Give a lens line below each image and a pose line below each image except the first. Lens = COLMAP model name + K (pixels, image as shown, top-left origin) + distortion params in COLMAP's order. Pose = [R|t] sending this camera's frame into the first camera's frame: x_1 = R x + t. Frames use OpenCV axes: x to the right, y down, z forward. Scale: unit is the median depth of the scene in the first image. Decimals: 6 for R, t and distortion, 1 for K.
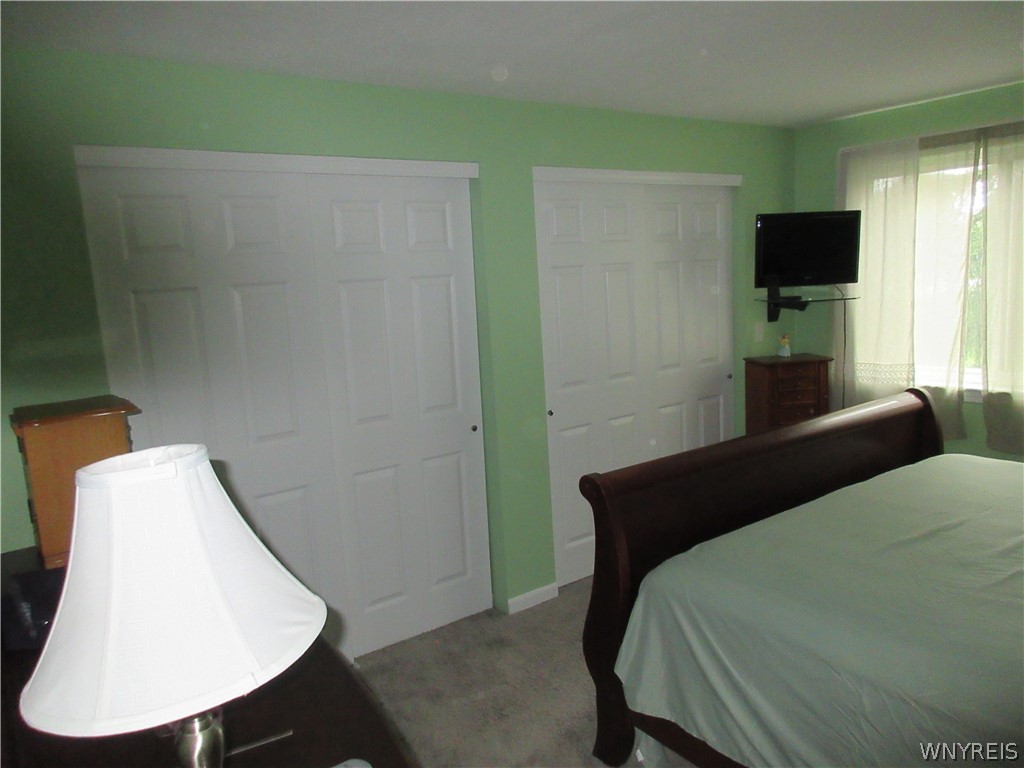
lens RADIAL K [[765.0, 0, 512.0], [0, 765.0, 384.0], [0, 0, 1]] dist [0.012674, 0.001101]
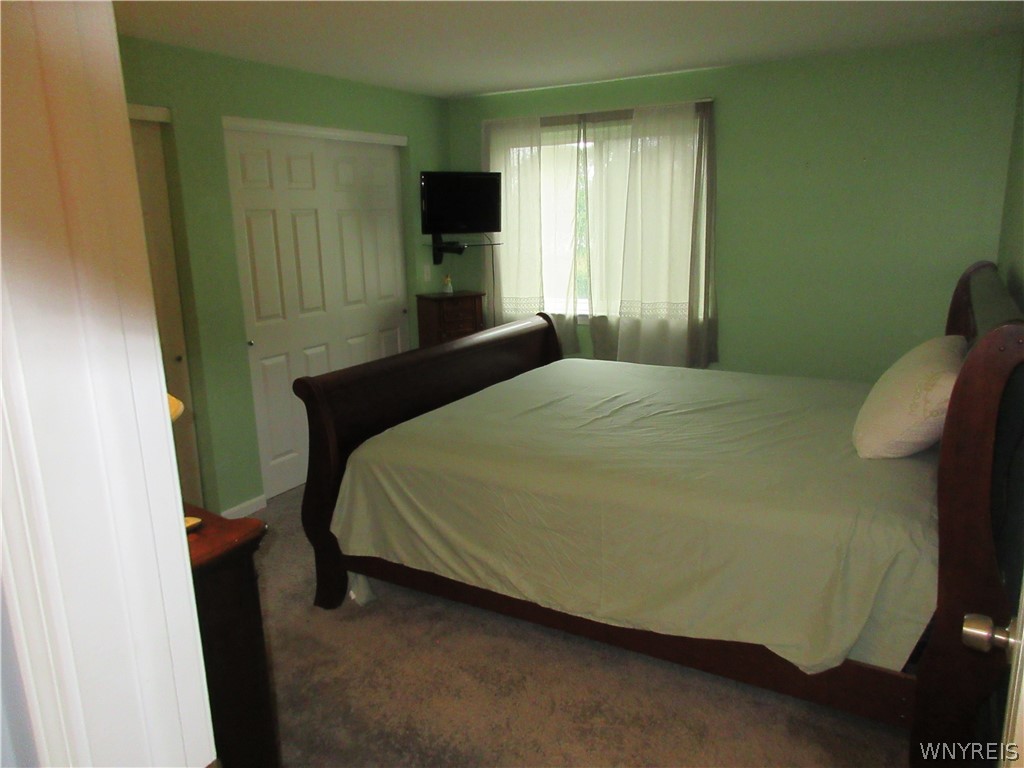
lens RADIAL K [[765.0, 0, 512.0], [0, 765.0, 384.0], [0, 0, 1]] dist [0.012674, 0.001101]
pose [[0.912581, -0.061141, 0.404299, -0.052241], [0.038597, 0.997223, 0.063688, 0.037543], [-0.407070, -0.042516, 0.912407, -0.157374]]
